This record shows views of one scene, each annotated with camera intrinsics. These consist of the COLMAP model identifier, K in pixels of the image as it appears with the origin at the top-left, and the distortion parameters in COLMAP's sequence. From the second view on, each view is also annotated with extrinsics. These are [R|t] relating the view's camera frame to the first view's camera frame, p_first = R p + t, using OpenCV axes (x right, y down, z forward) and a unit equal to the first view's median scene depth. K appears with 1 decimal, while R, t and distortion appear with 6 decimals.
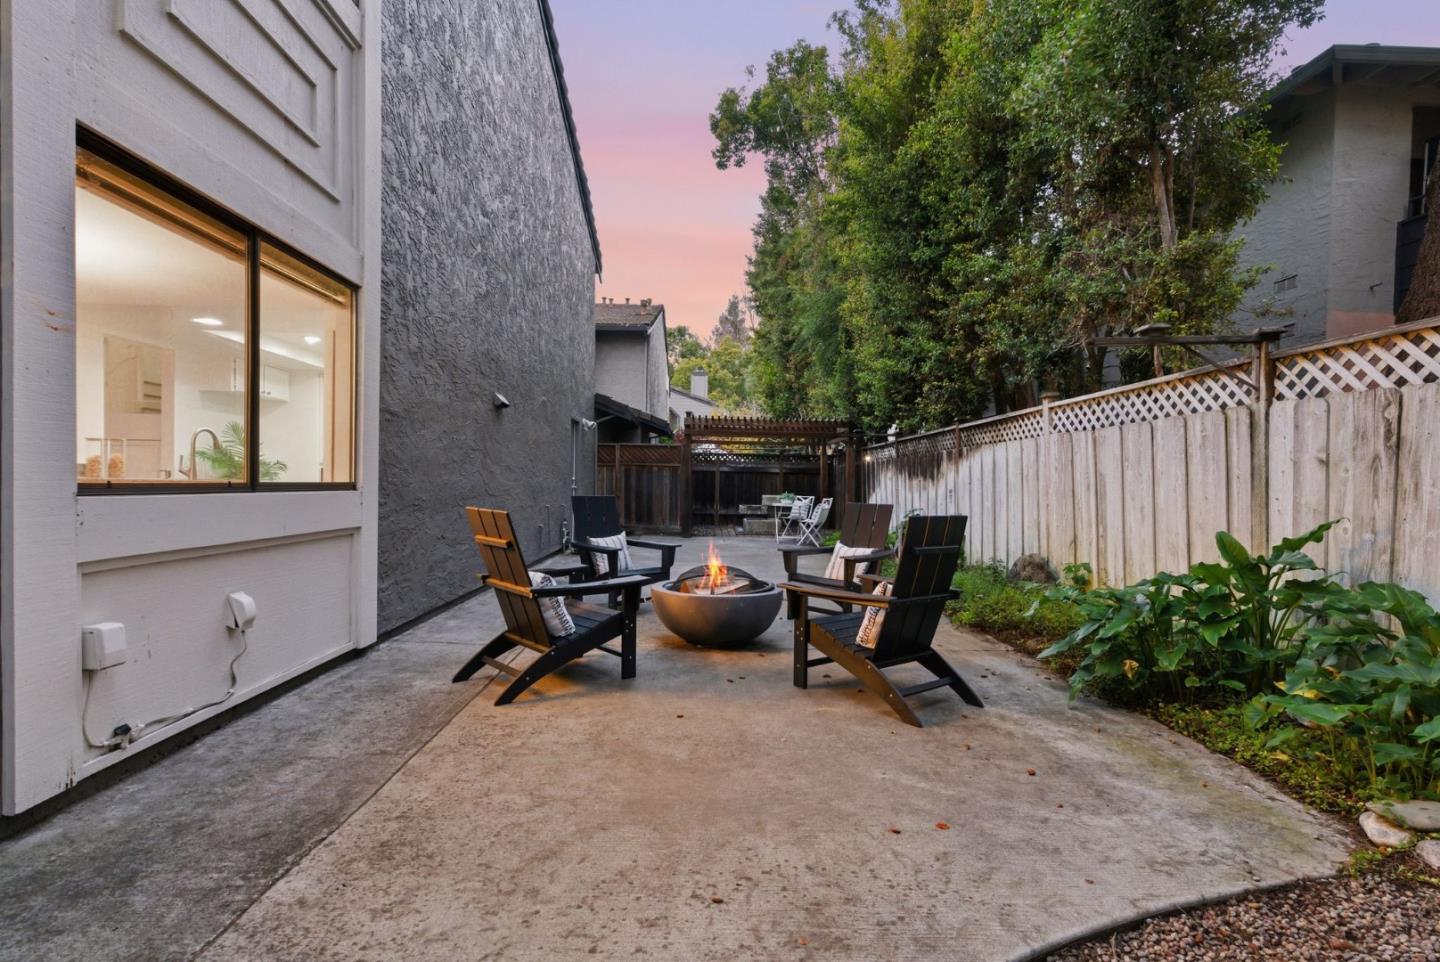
lens RADIAL K [[676.4, 0, 719.6], [0, 676.4, 499.2], [0, 0, 1]] dist [0.000926, -0.000040]
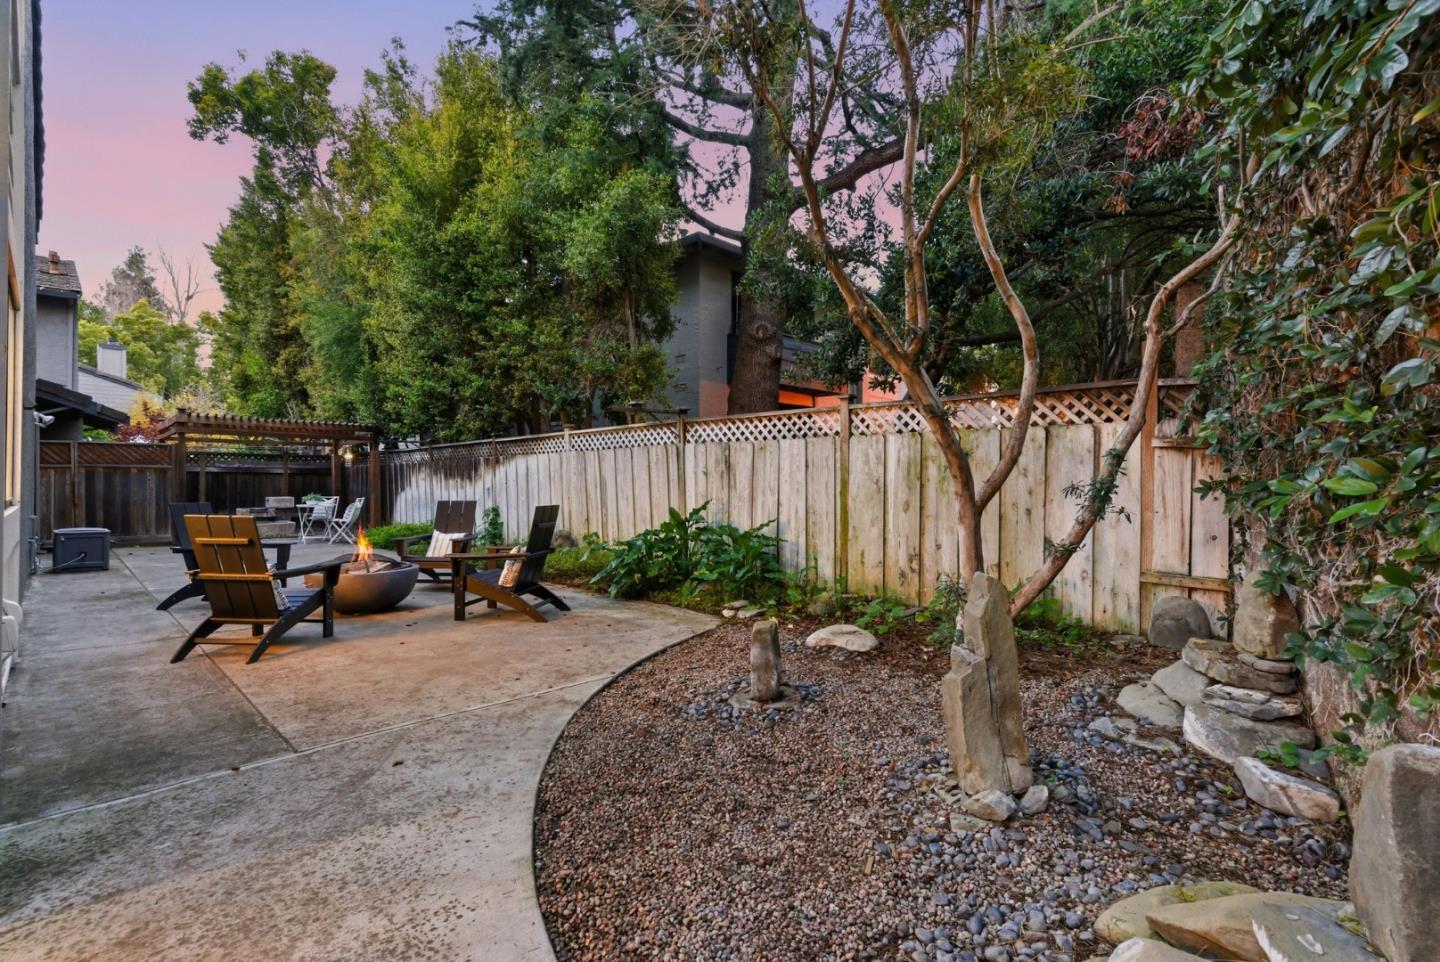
lens RADIAL K [[656.7, 0, 721.5], [0, 656.7, 482.5], [0, 0, 1]] dist [0.000624, -0.000424]
pose [[0.719951, -0.018140, 0.693788, -0.456207], [0.029270, 0.999563, -0.004239, -0.012802], [-0.693407, 0.023359, 0.720167, -0.473609]]
